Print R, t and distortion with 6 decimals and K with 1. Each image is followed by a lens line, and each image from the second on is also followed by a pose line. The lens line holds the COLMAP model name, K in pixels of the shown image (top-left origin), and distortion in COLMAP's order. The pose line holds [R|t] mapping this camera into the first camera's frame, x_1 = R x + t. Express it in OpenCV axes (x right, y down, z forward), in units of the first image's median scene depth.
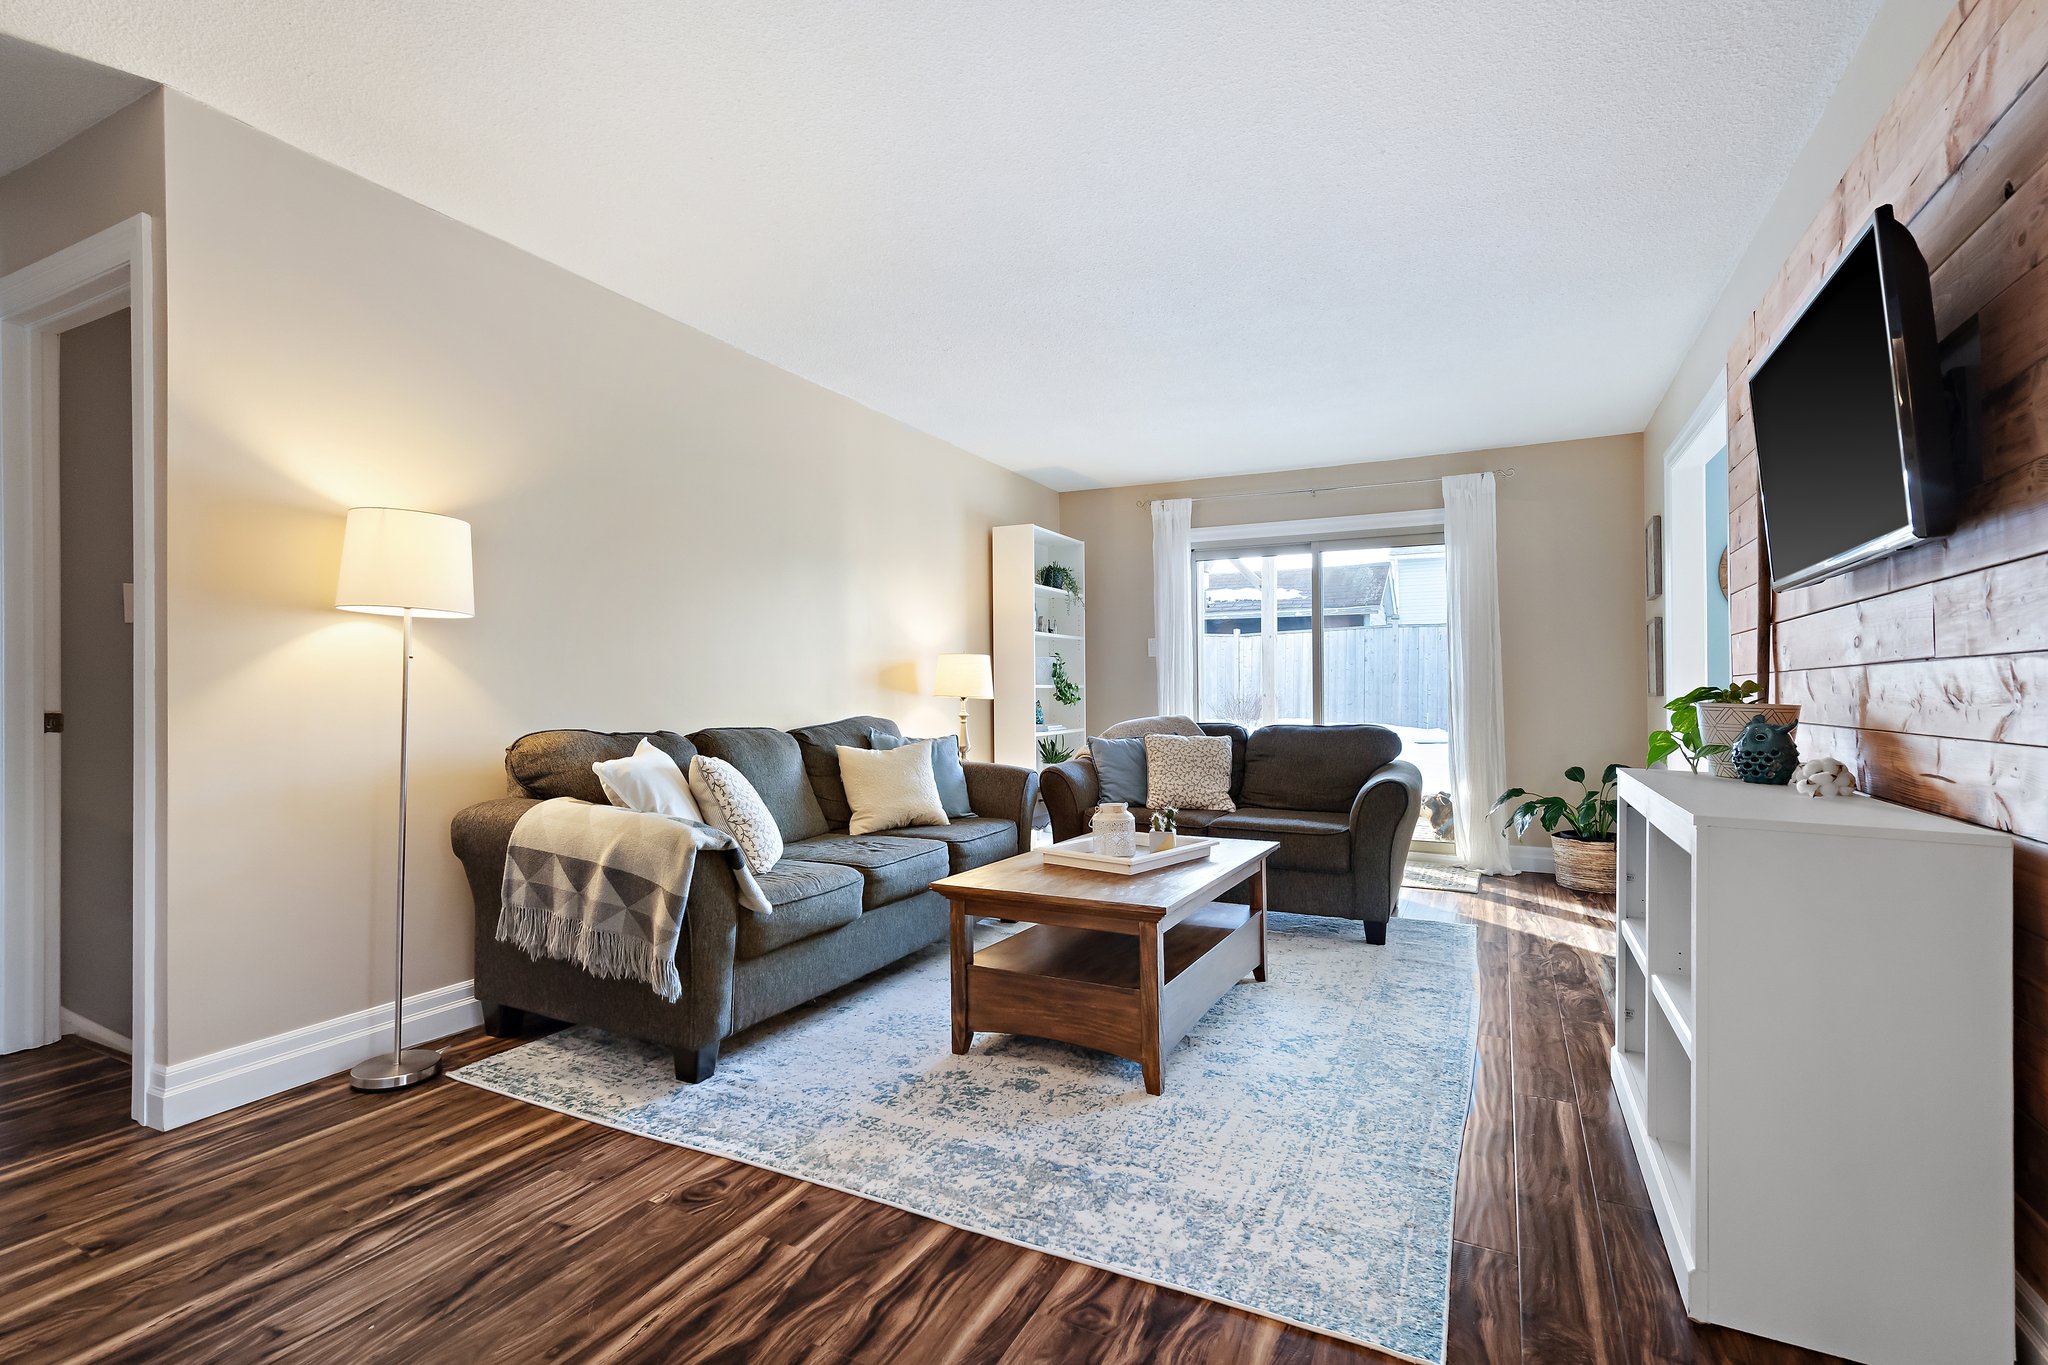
lens RADIAL K [[941.2, 0, 1024.0], [0, 941.2, 682.5], [0, 0, 1]] dist [0.000497, 0.000129]
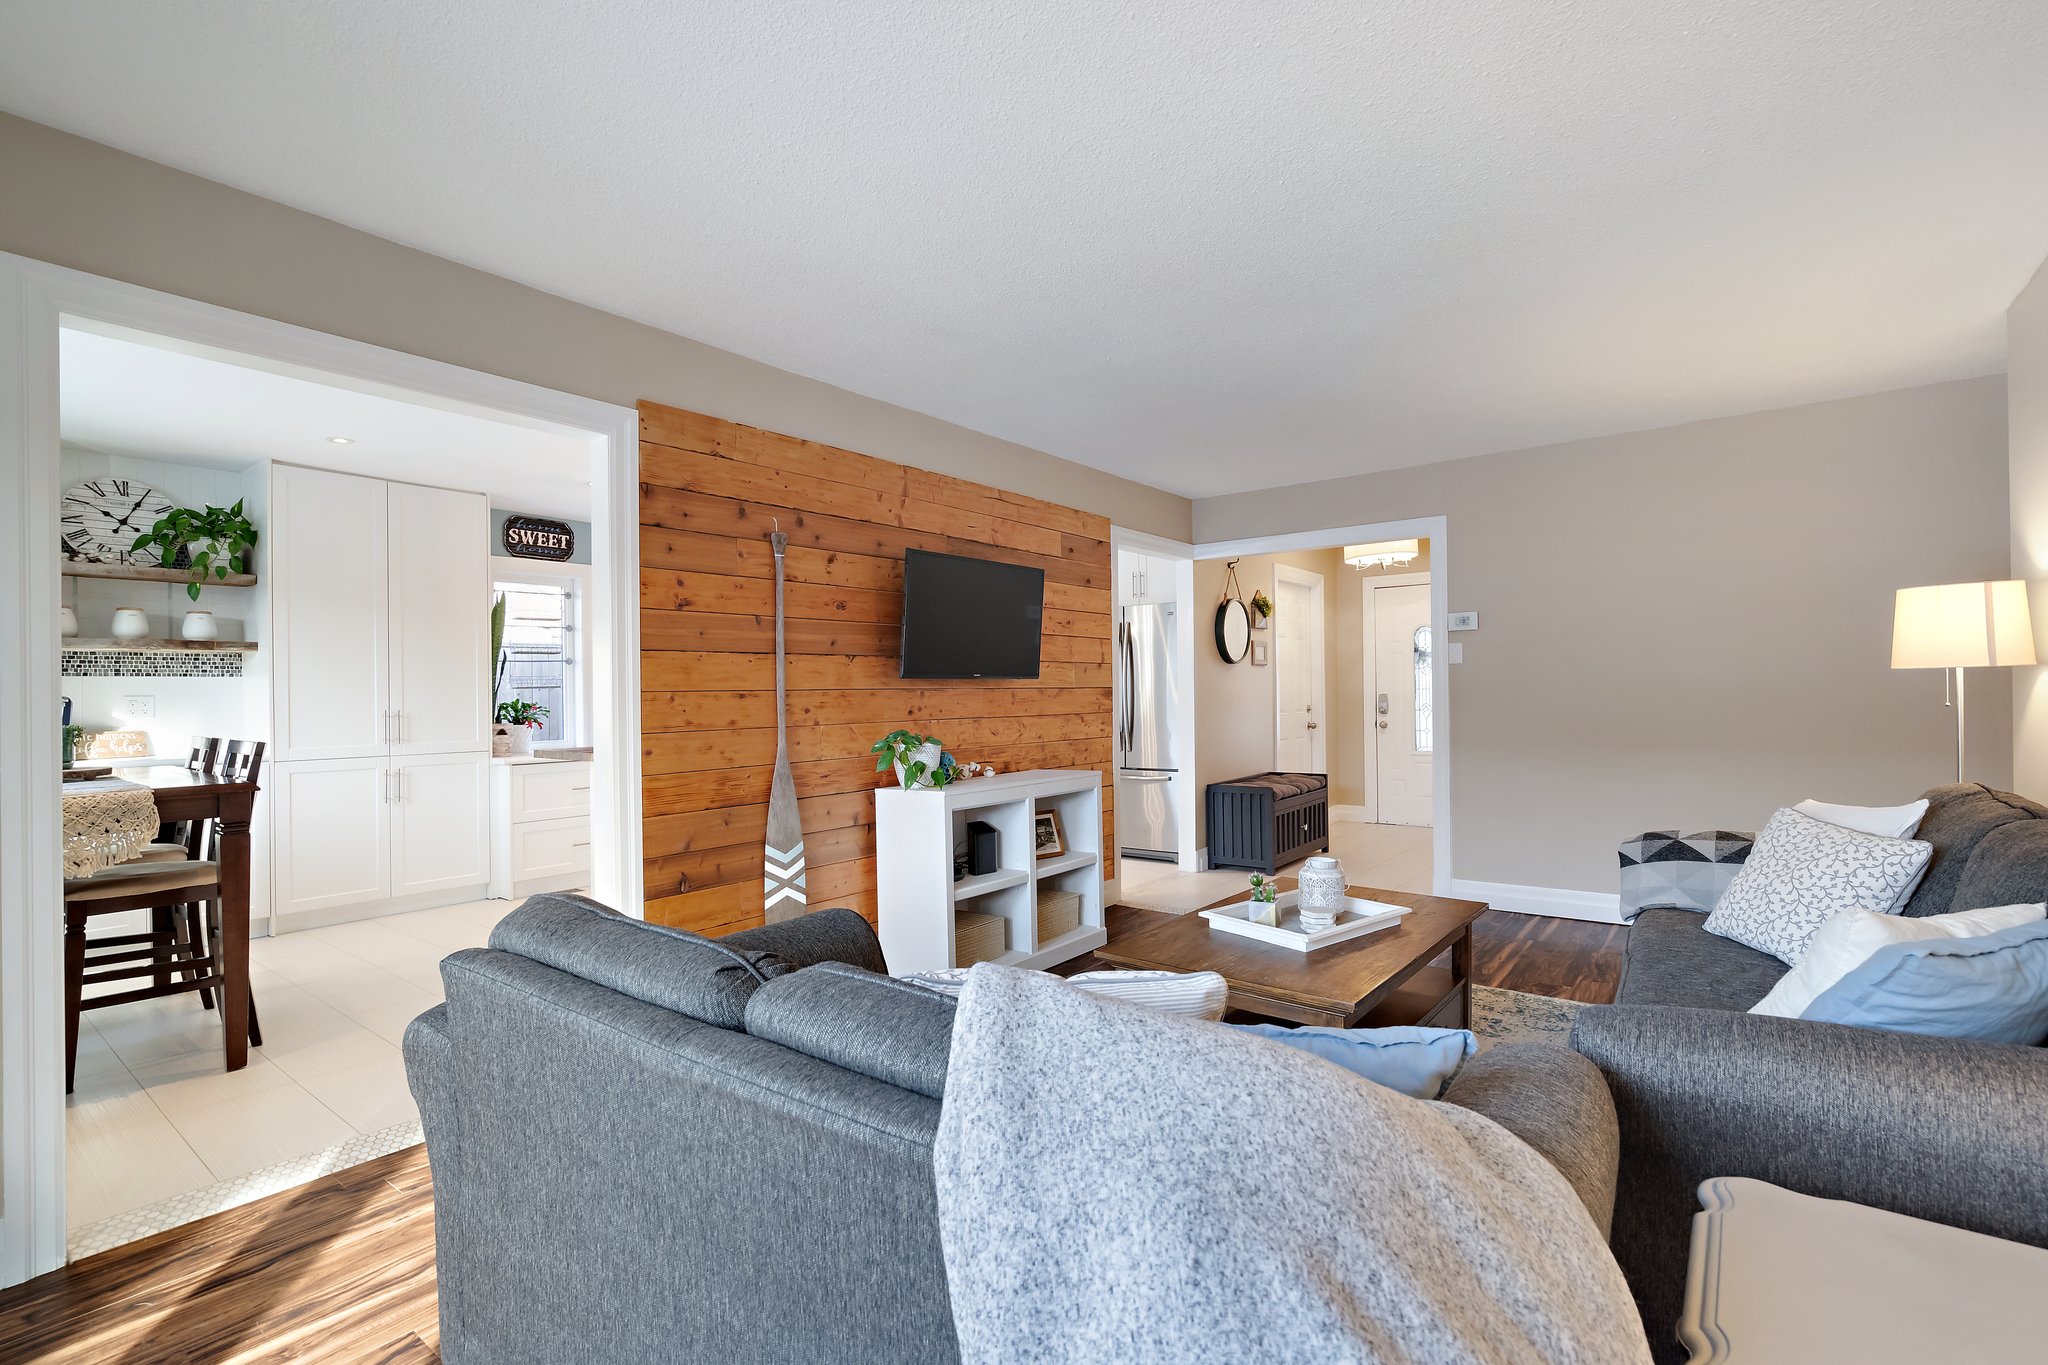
lens RADIAL K [[915.1, 0, 1031.0], [0, 915.1, 685.8], [0, 0, 1]] dist [0.003158, 0.000607]
pose [[-0.981004, 0.020283, 0.192924, 0.272571], [0.016913, 0.999675, -0.019099, -0.045495], [-0.193249, -0.015474, -0.981028, 2.666176]]
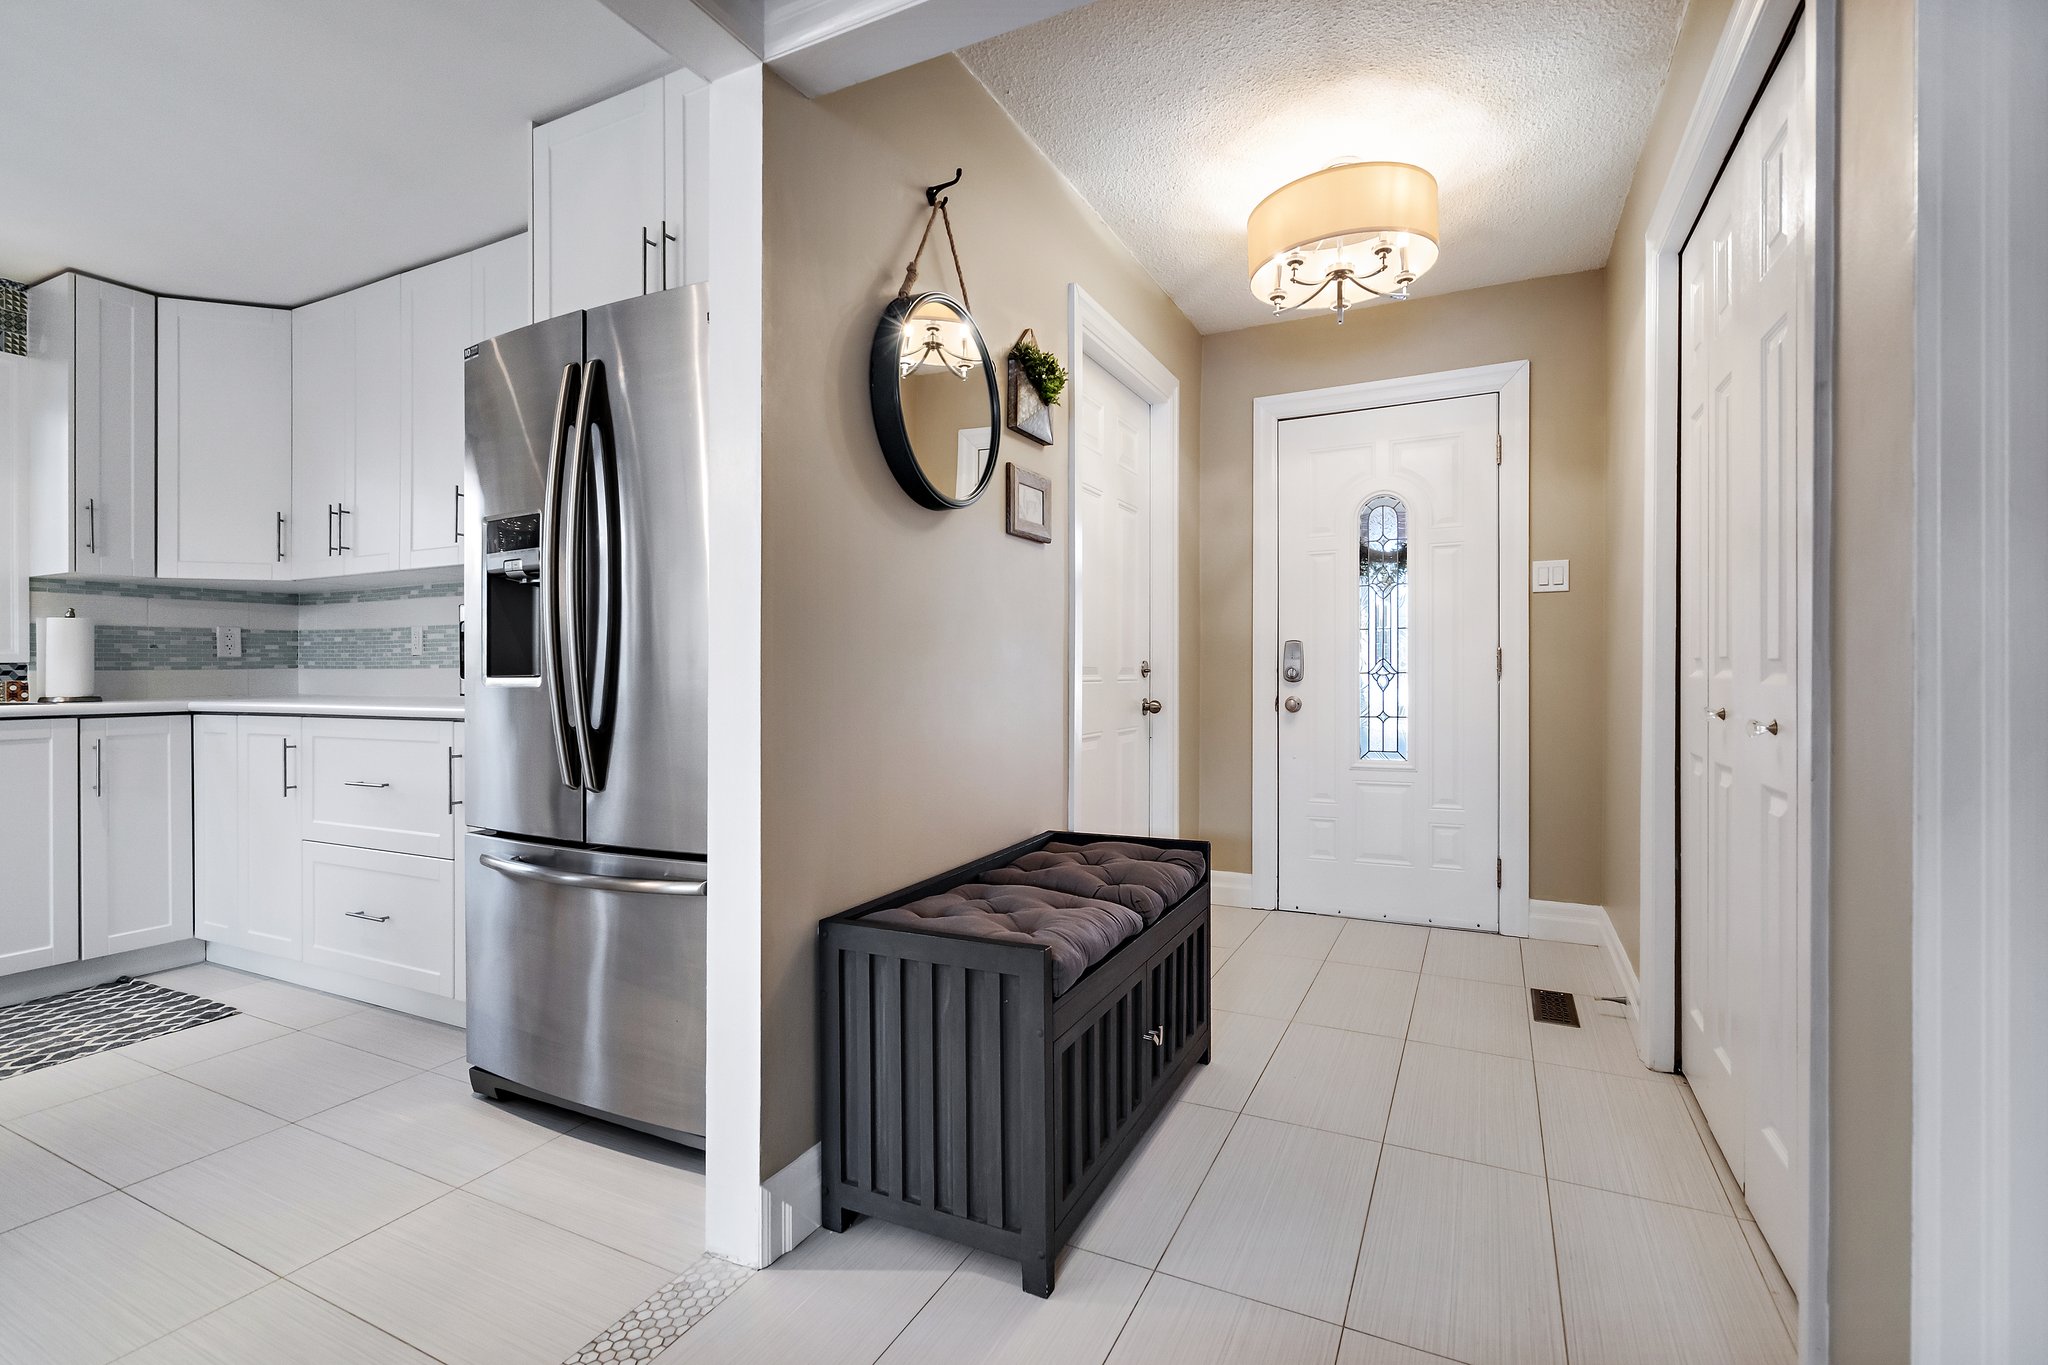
lens RADIAL K [[915.1, 0, 1031.0], [0, 915.1, 685.8], [0, 0, 1]] dist [0.003158, 0.000607]
pose [[-0.999869, 0.010842, -0.012021, 0.132561], [0.010785, 0.999931, 0.004749, 0.009026], [0.012072, 0.004619, -0.999916, 0.726098]]
